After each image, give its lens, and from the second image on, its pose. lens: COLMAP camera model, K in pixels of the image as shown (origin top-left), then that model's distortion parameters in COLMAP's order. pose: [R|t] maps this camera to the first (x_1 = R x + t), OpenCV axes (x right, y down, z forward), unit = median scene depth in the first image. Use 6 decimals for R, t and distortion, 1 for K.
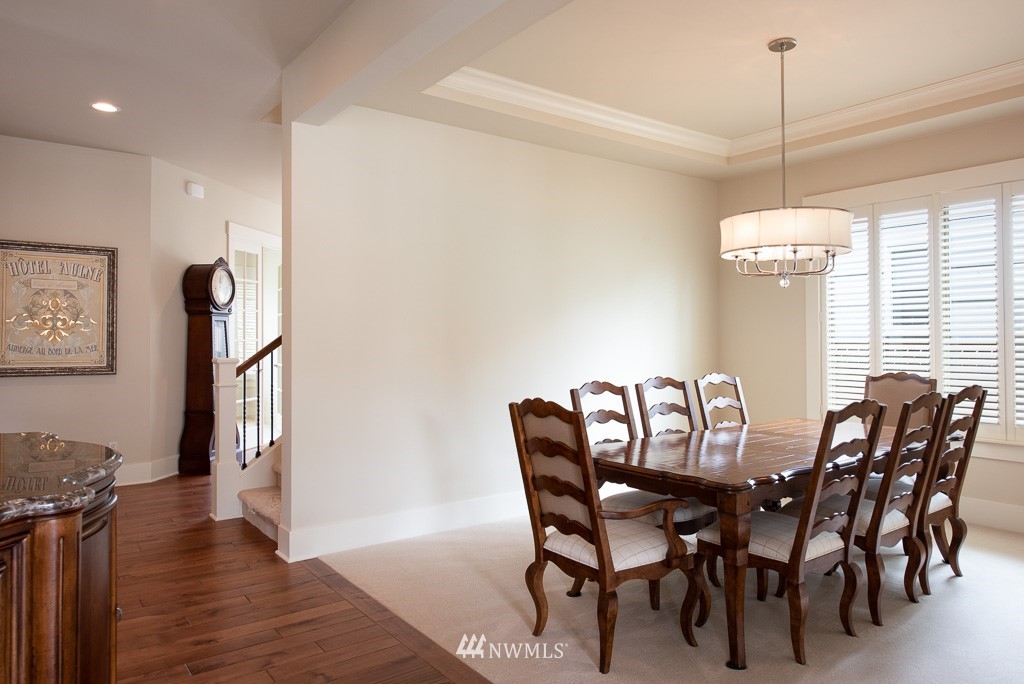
lens RADIAL K [[683.8, 0, 512.8], [0, 683.8, 338.1], [0, 0, 1]] dist [0.002814, 0.002834]
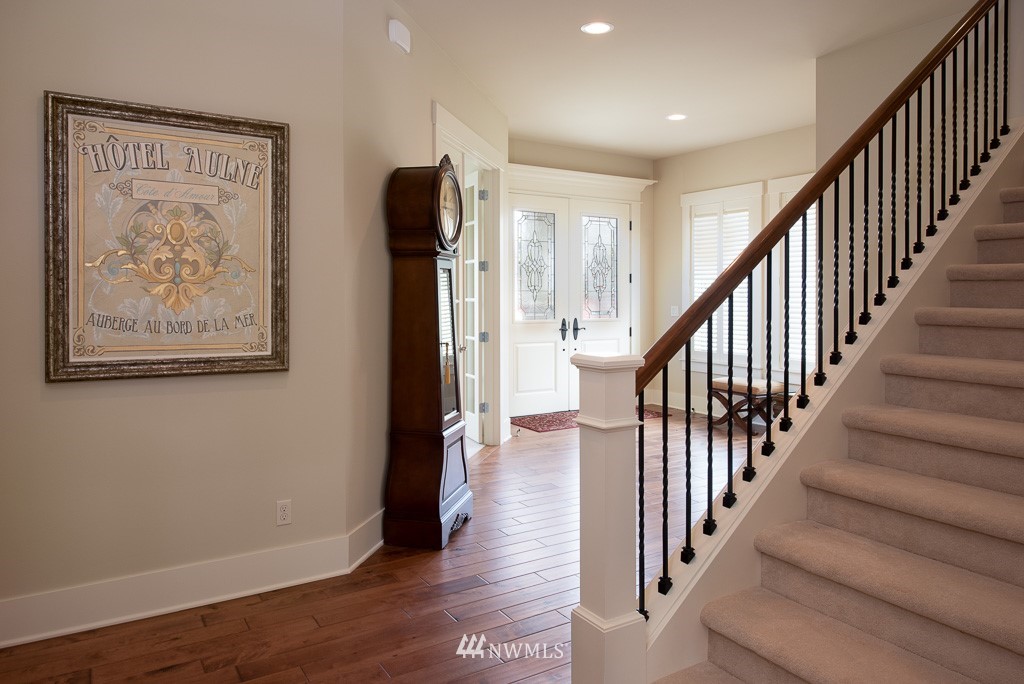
lens RADIAL K [[683.8, 0, 508.1], [0, 683.8, 309.6], [0, 0, 1]] dist [0.002814, 0.002834]
pose [[0.997463, -0.000658, -0.071182, -0.386998], [0.001698, 0.999893, 0.014554, -0.000013], [0.071165, -0.014638, 0.997357, 0.512316]]
